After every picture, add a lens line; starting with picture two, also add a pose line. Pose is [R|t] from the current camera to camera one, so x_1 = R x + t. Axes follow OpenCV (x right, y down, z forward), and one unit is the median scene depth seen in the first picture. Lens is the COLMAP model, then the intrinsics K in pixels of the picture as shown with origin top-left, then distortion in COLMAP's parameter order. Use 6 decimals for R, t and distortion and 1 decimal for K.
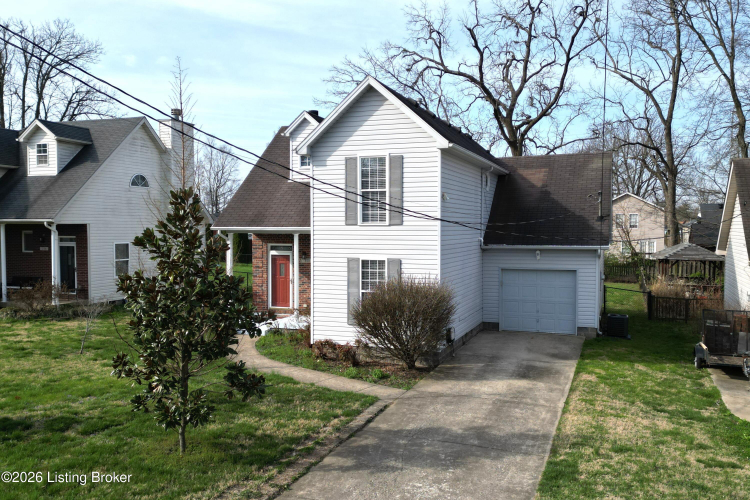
lens RADIAL K [[651.5, 0, 377.3], [0, 651.5, 228.0], [0, 0, 1]] dist [0.076680, 0.001687]
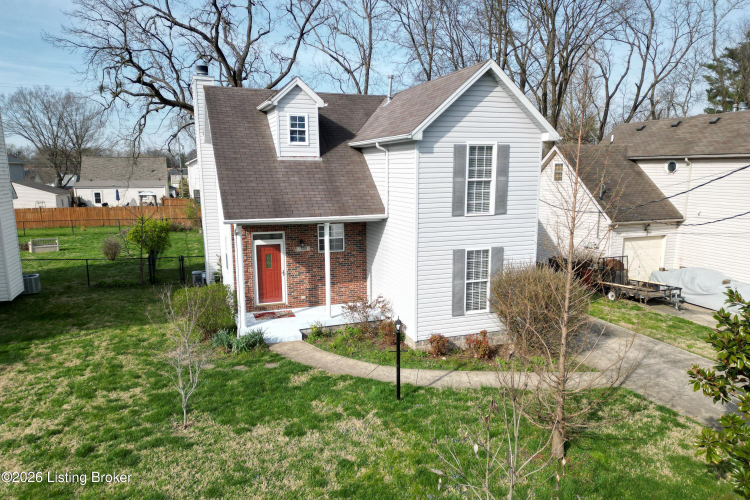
lens RADIAL K [[537.2, 0, 375.0], [0, 537.2, 250.0], [0, 0, 1]] dist [0.043248, -0.003891]
pose [[0.756949, -0.103230, 0.645269, -0.651261], [0.007109, 0.988686, 0.149831, -0.074835], [-0.653435, -0.108827, 0.749119, 0.475937]]
